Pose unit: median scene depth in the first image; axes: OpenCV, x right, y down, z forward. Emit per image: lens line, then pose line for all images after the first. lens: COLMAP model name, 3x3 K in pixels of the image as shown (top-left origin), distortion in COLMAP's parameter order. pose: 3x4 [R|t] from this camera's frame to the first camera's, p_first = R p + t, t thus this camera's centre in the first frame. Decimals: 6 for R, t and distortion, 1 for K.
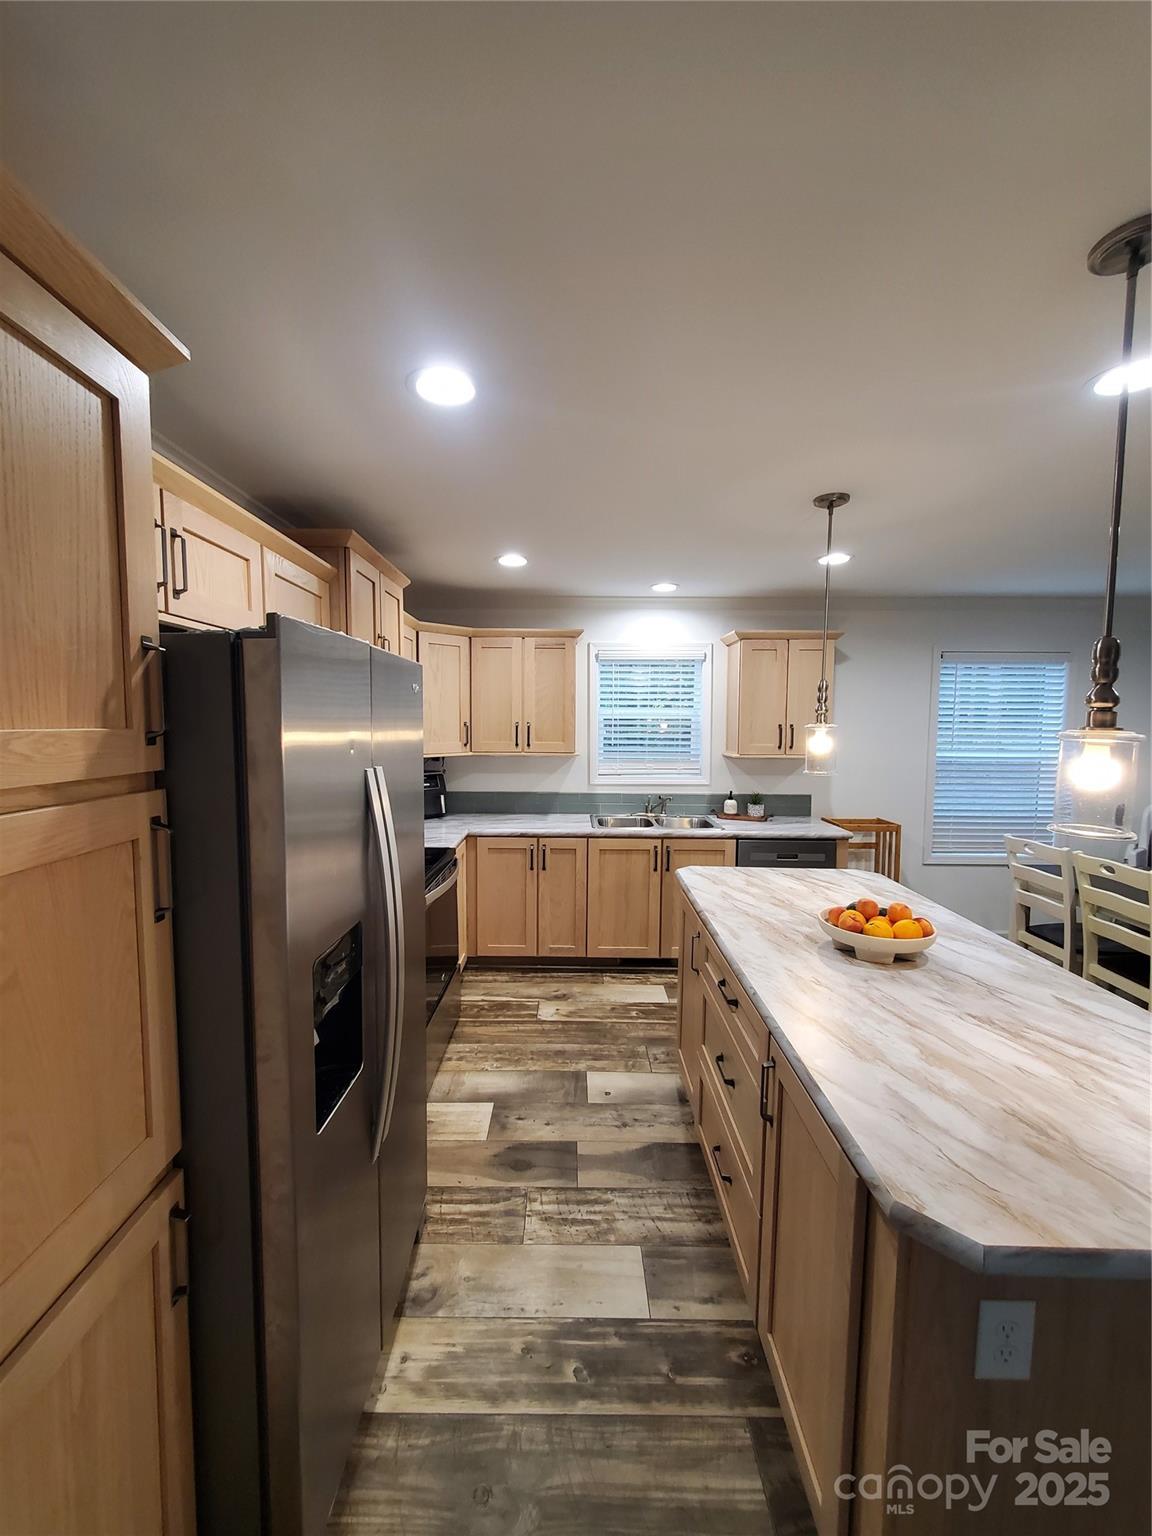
lens RADIAL K [[607.4, 0, 563.9], [0, 607.4, 767.9], [0, 0, 1]] dist [0.001333, -0.000998]
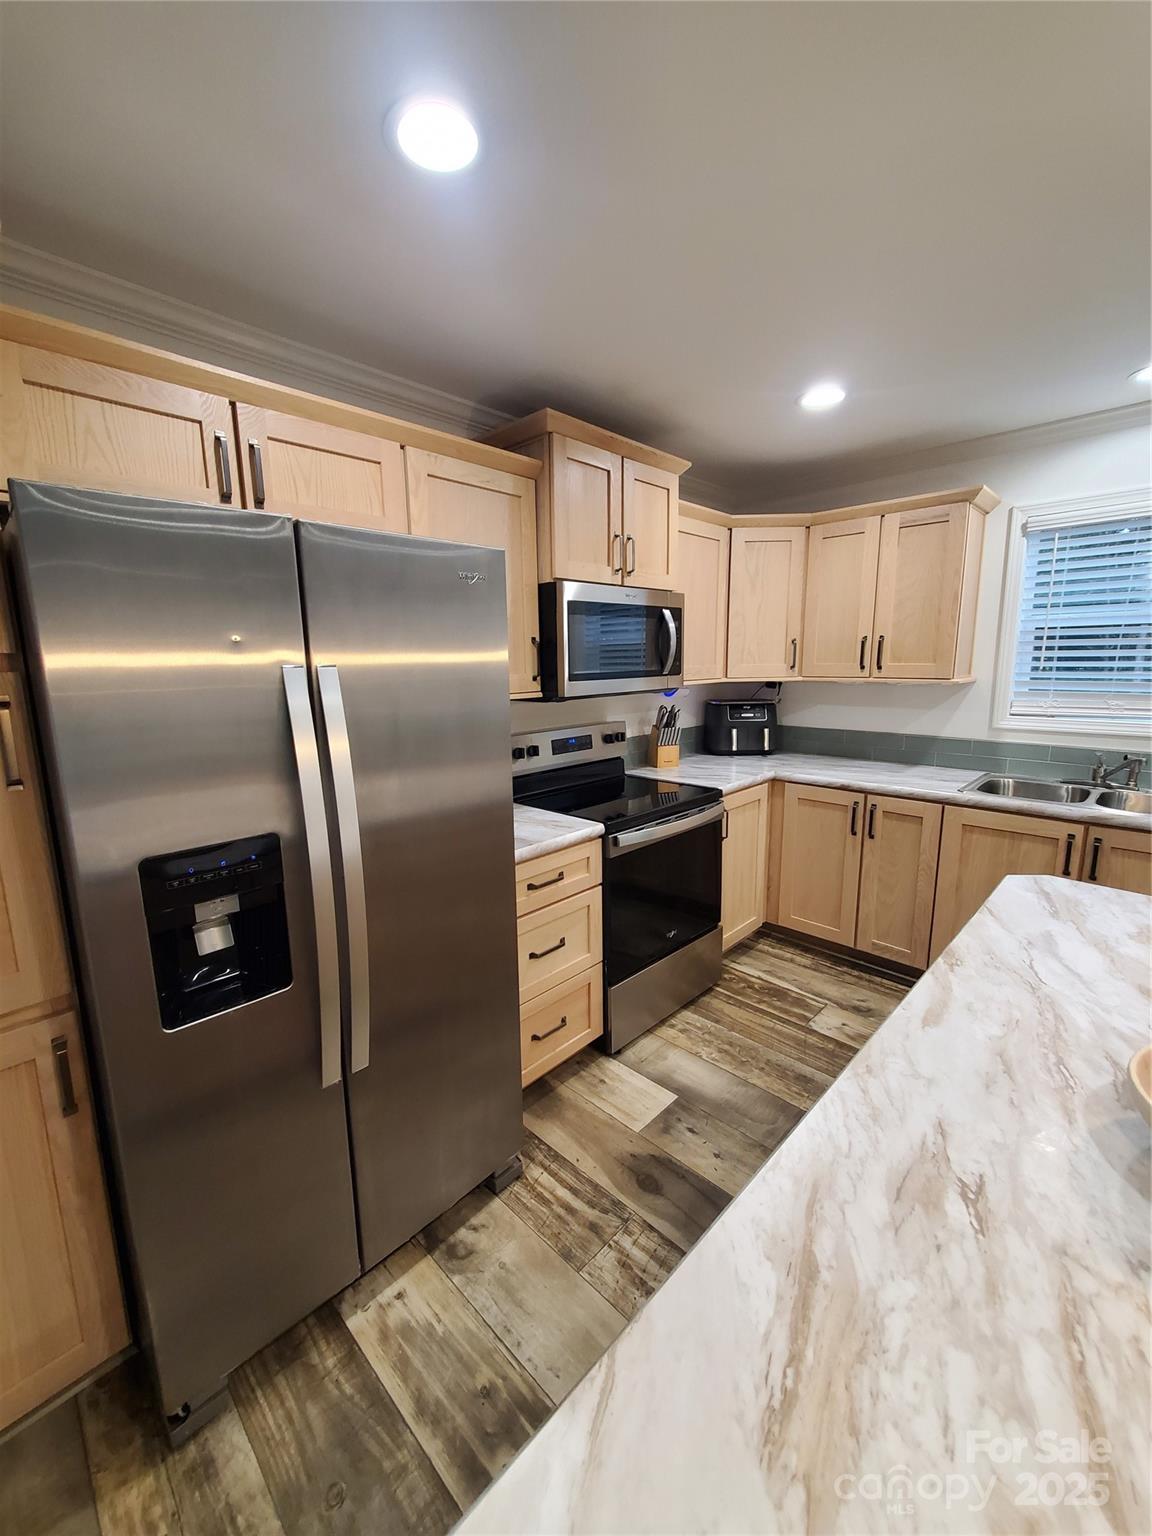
lens RADIAL K [[607.4, 0, 574.2], [0, 607.4, 766.1], [0, 0, 1]] dist [0.001333, -0.000998]
pose [[0.716142, 0.107590, -0.689612, 0.317557], [-0.037646, 0.992563, 0.115761, 0.015081], [0.696938, -0.056940, 0.714867, 0.349588]]
